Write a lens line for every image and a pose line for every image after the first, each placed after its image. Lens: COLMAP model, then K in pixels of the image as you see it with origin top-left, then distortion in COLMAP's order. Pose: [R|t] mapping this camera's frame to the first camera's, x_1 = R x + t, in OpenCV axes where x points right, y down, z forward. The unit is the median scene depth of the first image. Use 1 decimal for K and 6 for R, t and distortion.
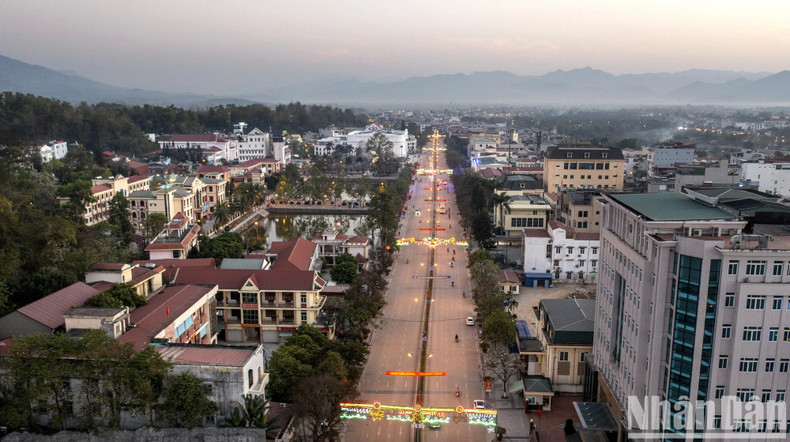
lens RADIAL K [[678.6, 0, 395.0], [0, 678.6, 225.4], [0, 0, 1]] dist [-0.016381, -0.002178]
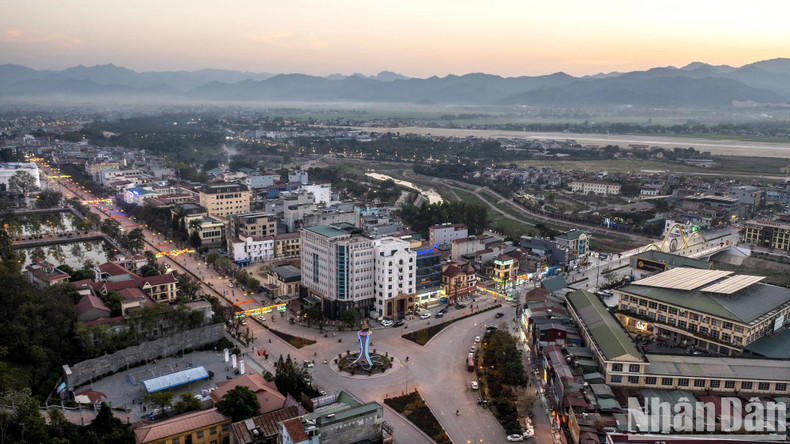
lens RADIAL K [[678.6, 0, 394.3], [0, 678.6, 222.2], [0, 0, 1]] dist [-0.016381, -0.002178]
pose [[0.770707, -0.121239, 0.625549, -0.705719], [0.107496, 0.992399, 0.059899, -0.117168], [-0.628056, 0.021079, 0.777882, -0.893658]]
